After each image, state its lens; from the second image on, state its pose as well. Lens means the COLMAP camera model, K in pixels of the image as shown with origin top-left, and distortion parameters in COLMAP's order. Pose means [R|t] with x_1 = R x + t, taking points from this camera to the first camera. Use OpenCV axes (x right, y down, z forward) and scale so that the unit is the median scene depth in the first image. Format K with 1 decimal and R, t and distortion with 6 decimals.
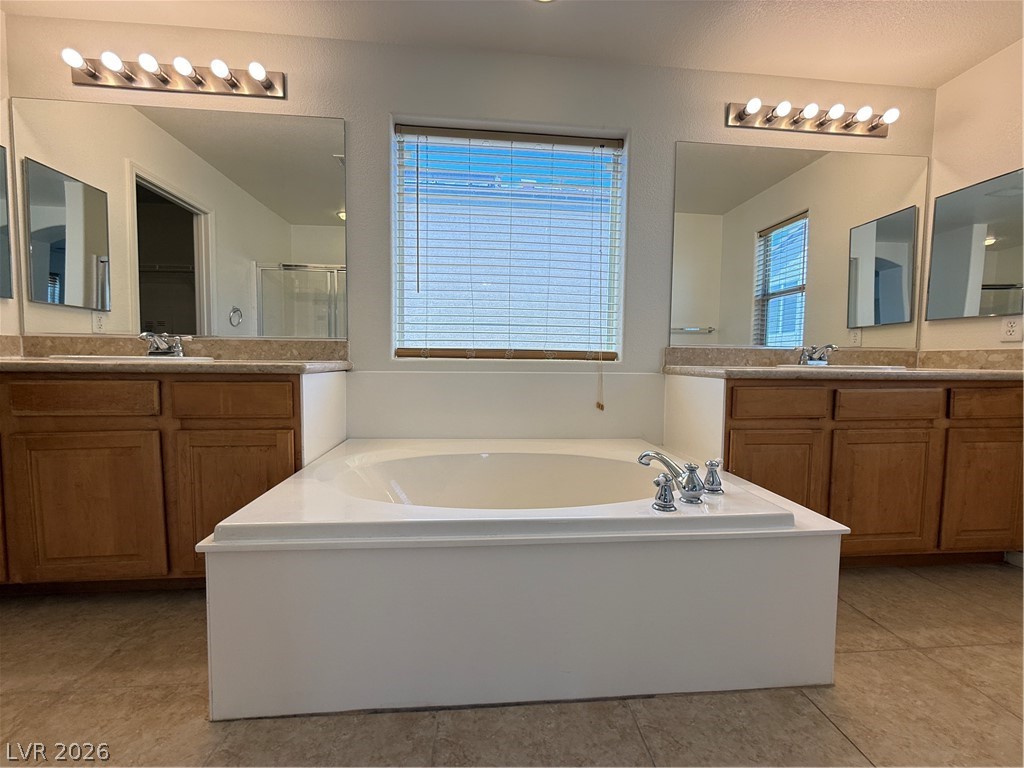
lens RADIAL K [[409.5, 0, 513.6], [0, 409.5, 384.3], [0, 0, 1]] dist [-0.000589, 0.000608]
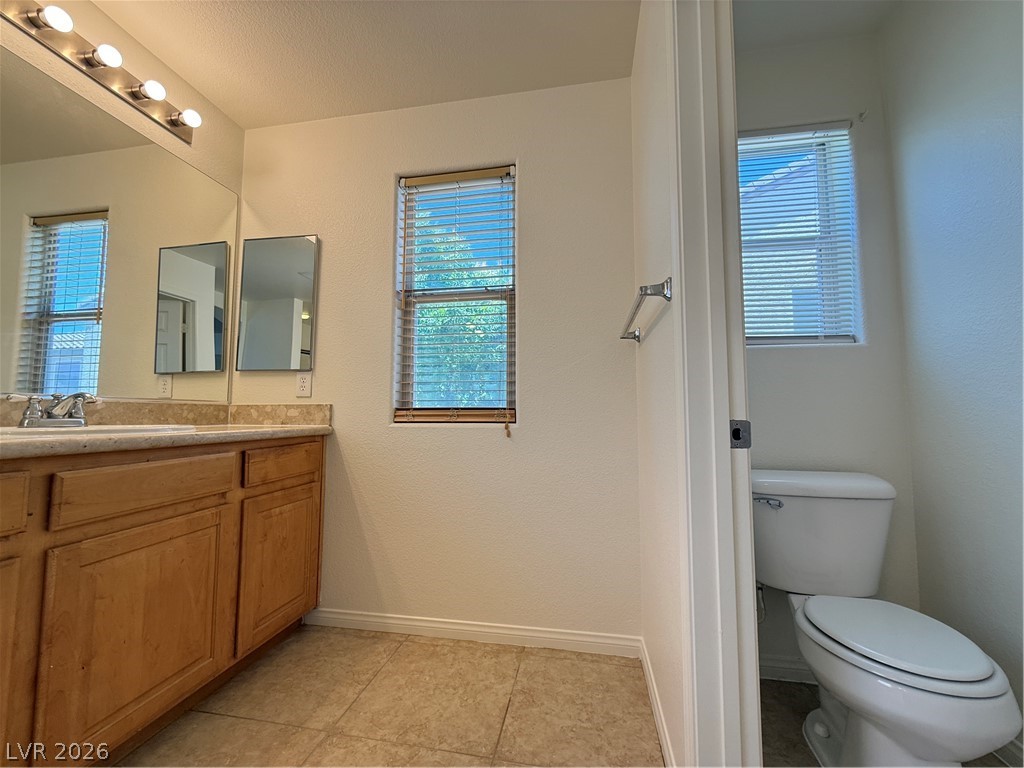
lens RADIAL K [[409.5, 0, 513.6], [0, 409.5, 384.3], [0, 0, 1]] dist [-0.000589, 0.000608]
pose [[0.261672, 0.062795, 0.963112, 0.353936], [0.057855, 0.995066, -0.080597, -0.022355], [-0.963421, 0.076811, 0.256748, 0.222676]]
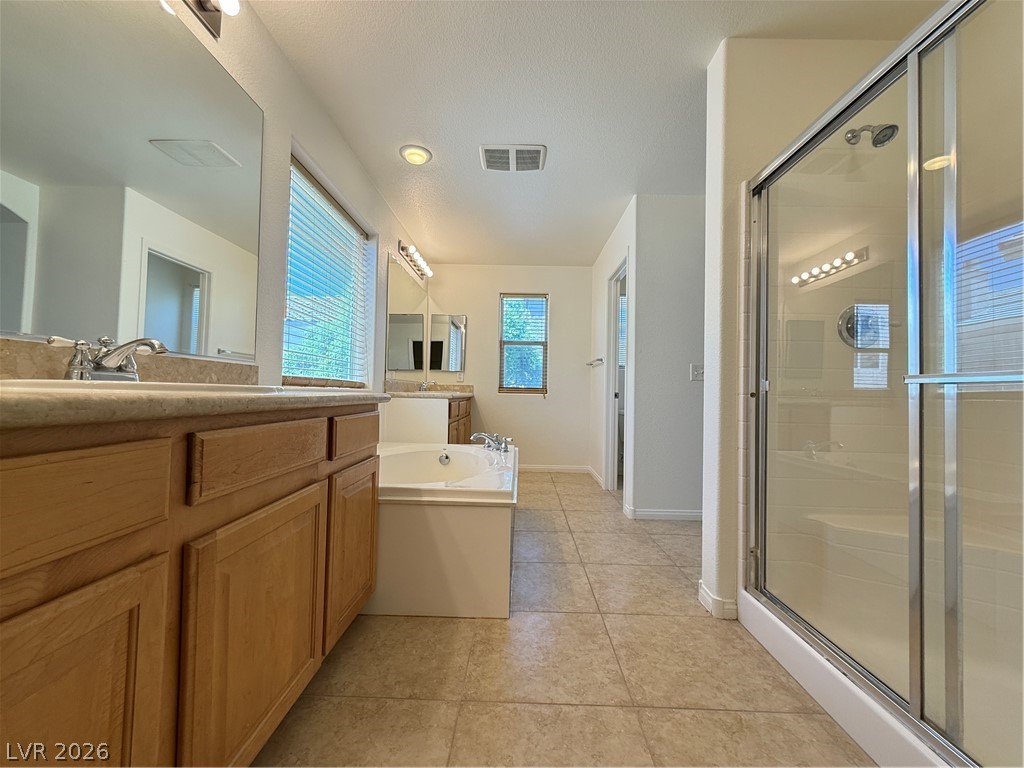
lens RADIAL K [[409.5, 0, 513.6], [0, 409.5, 384.3], [0, 0, 1]] dist [-0.000589, 0.000608]
pose [[0.101432, 0.011878, 0.994772, -1.213507], [0.037491, 0.999173, -0.015754, -0.035016], [-0.994136, 0.038893, 0.100902, 0.405219]]
